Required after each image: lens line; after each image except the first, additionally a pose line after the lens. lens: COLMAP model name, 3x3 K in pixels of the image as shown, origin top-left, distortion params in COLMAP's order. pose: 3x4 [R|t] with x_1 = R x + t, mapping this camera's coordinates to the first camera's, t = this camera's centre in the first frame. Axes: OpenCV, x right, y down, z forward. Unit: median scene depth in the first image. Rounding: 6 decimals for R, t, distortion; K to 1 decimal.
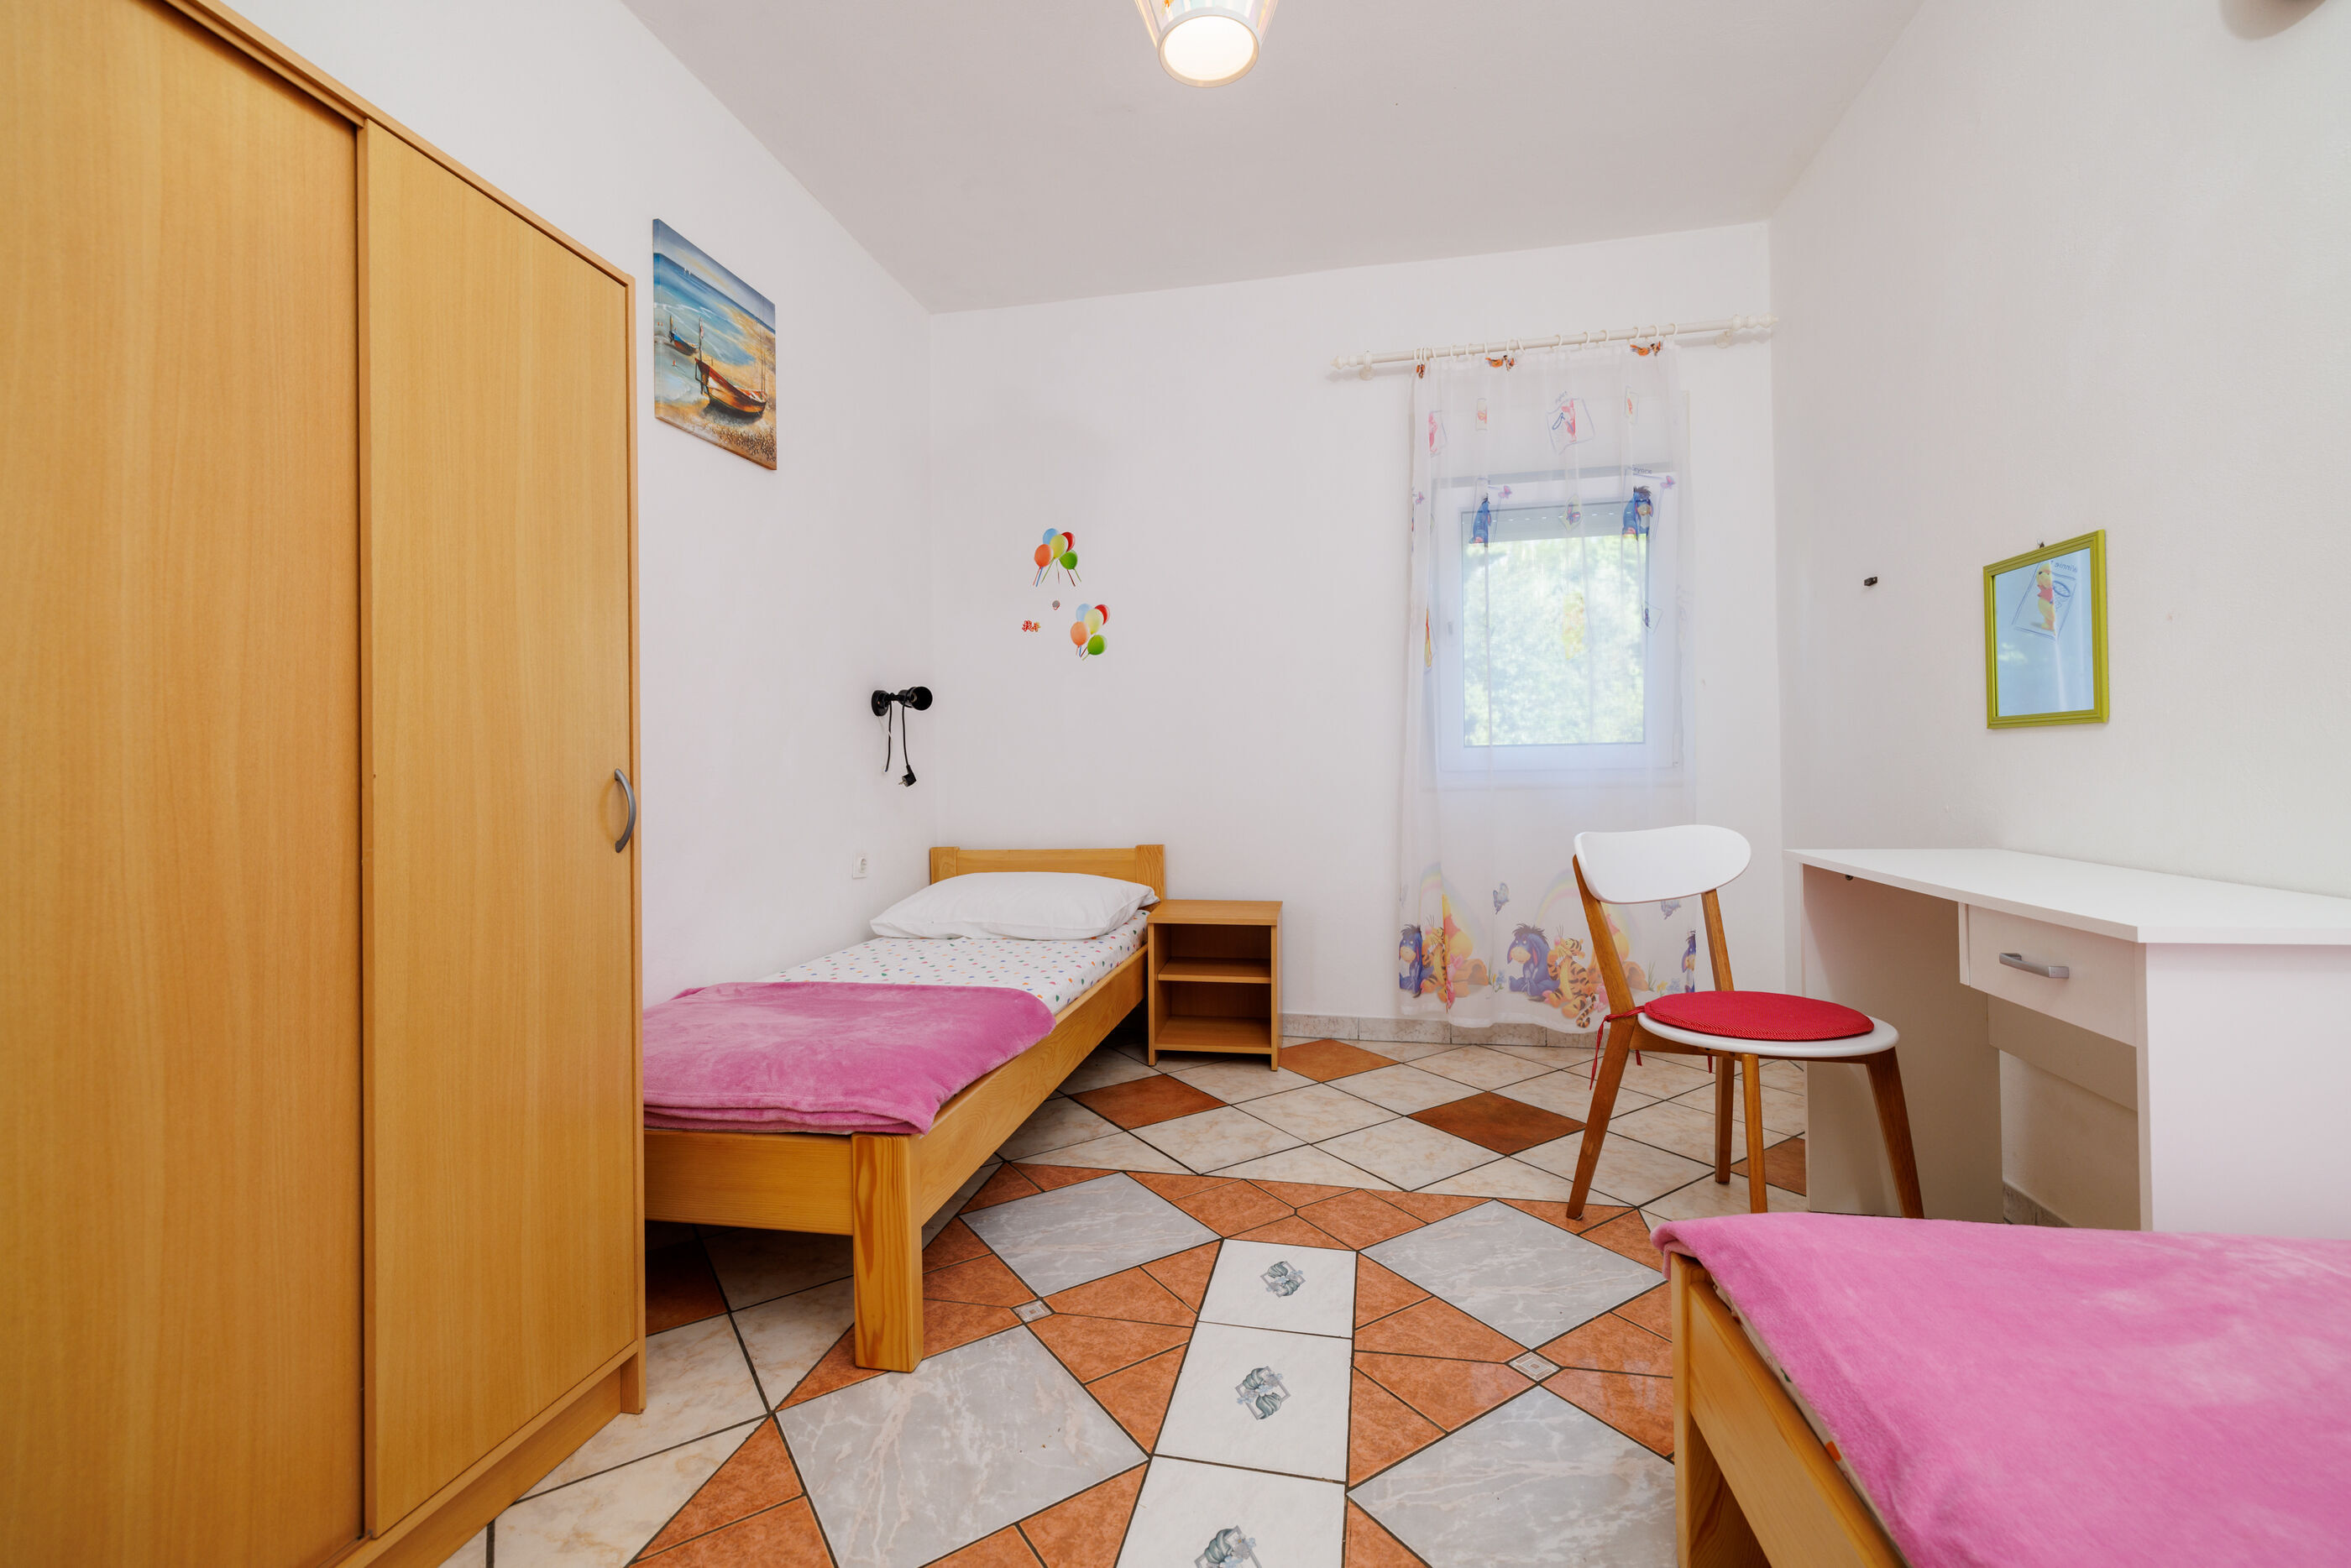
lens RADIAL K [[991.5, 0, 1183.2], [0, 991.5, 772.6], [0, 0, 1]] dist [0.001562, 0.000737]
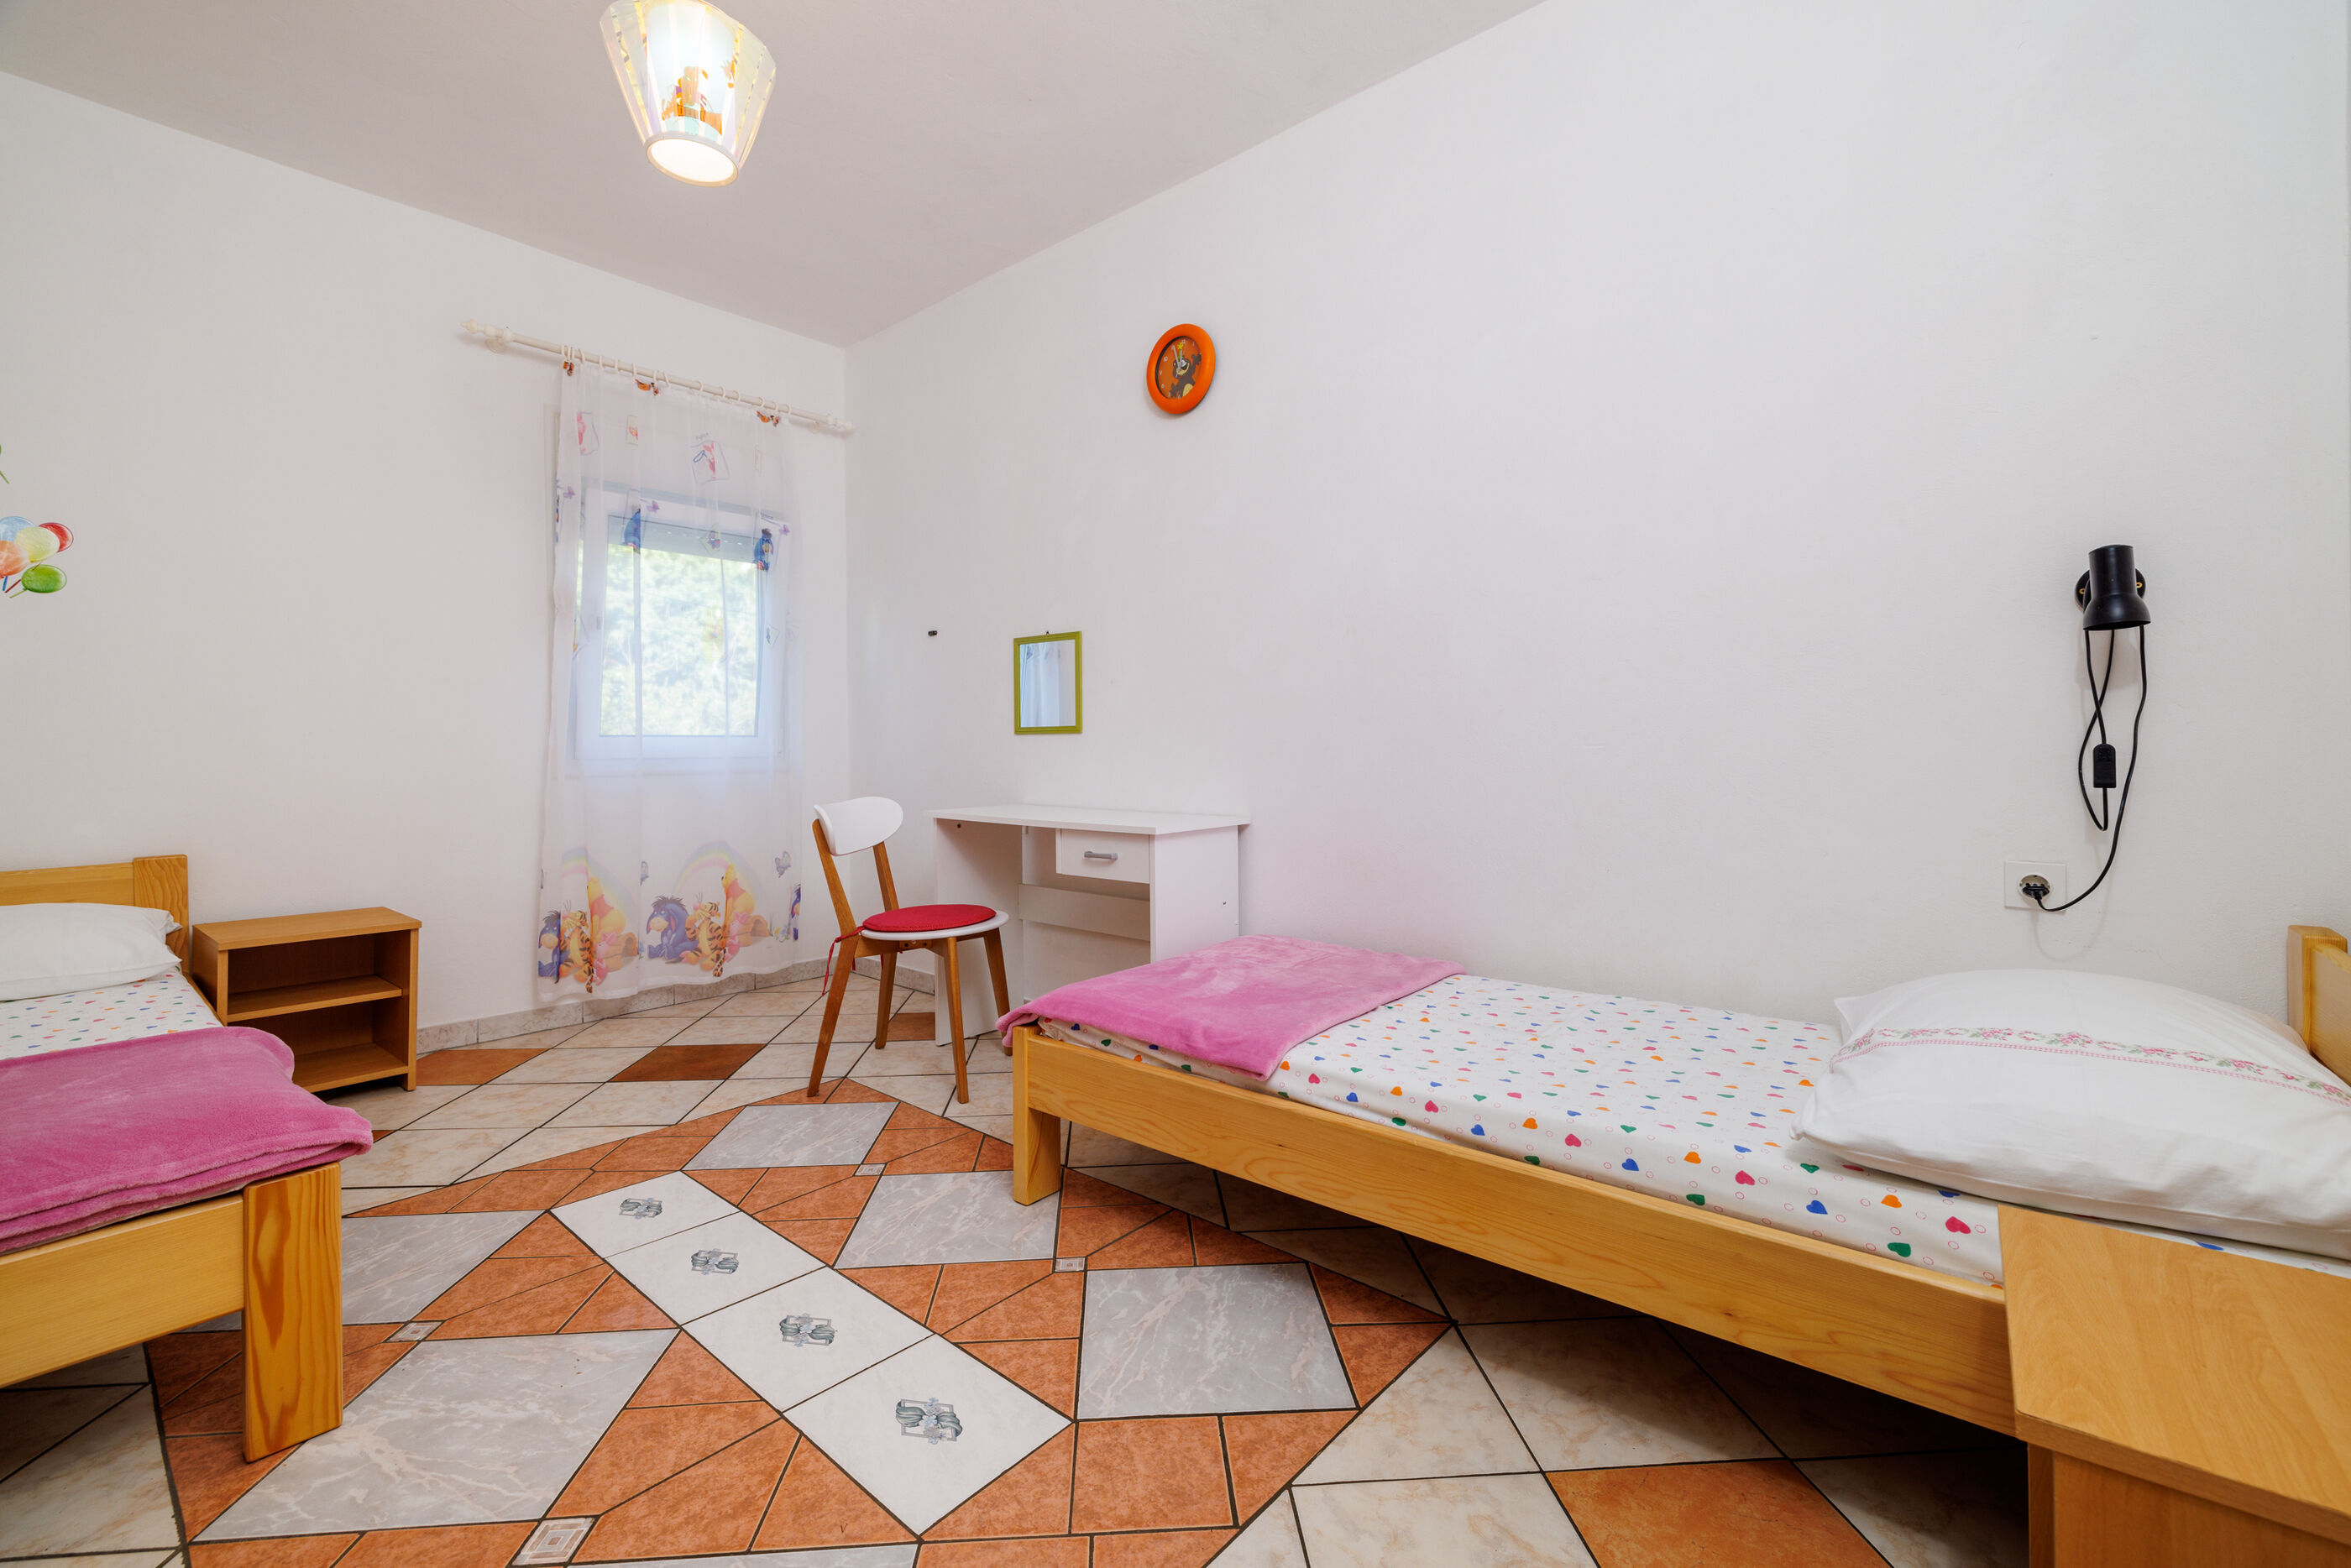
lens RADIAL K [[991.5, 0, 1185.7], [0, 991.5, 741.2], [0, 0, 1]] dist [0.001562, 0.000737]
pose [[0.491231, 0.016409, 0.870875, -0.426754], [0.001190, 0.999809, -0.019510, 0.001946], [-0.871029, 0.010620, 0.491117, -0.071676]]
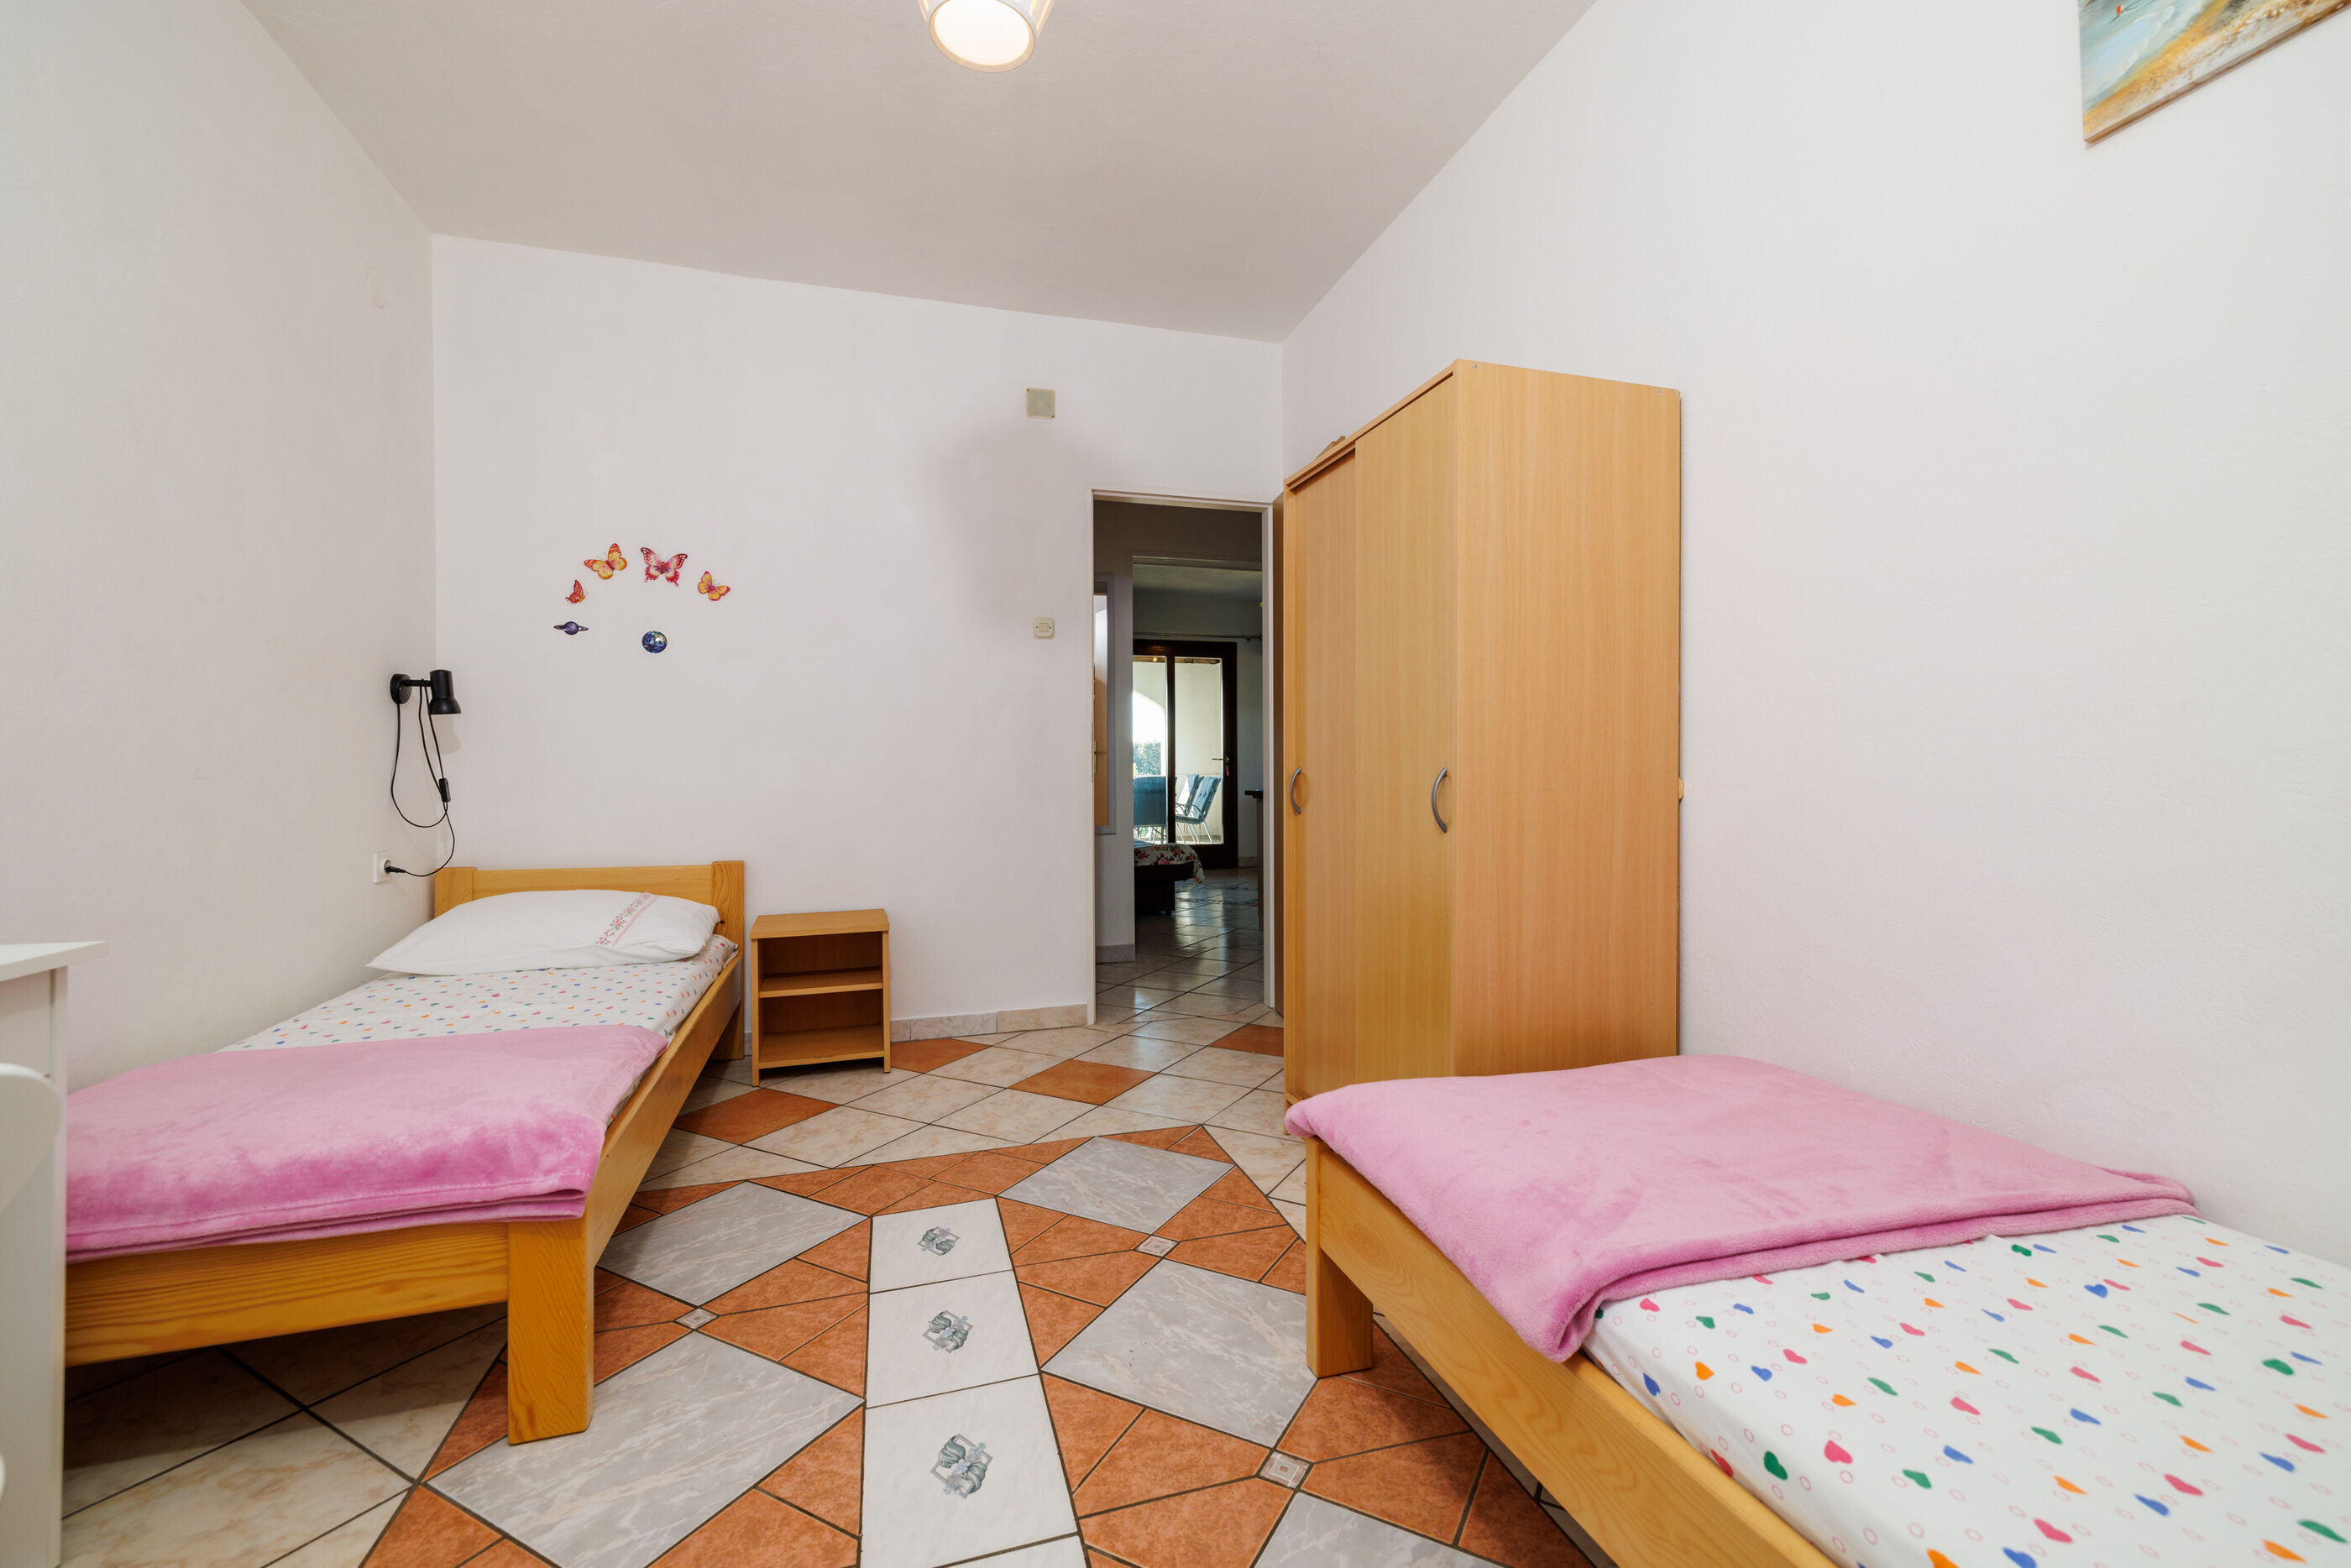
lens RADIAL K [[991.5, 0, 1186.4], [0, 991.5, 784.6], [0, 0, 1]] dist [0.001562, 0.000737]
pose [[-0.882739, 0.026054, -0.469142, 0.184409], [0.018071, 0.999605, 0.021510, -0.009538], [0.469517, 0.010509, -0.882861, 1.130507]]
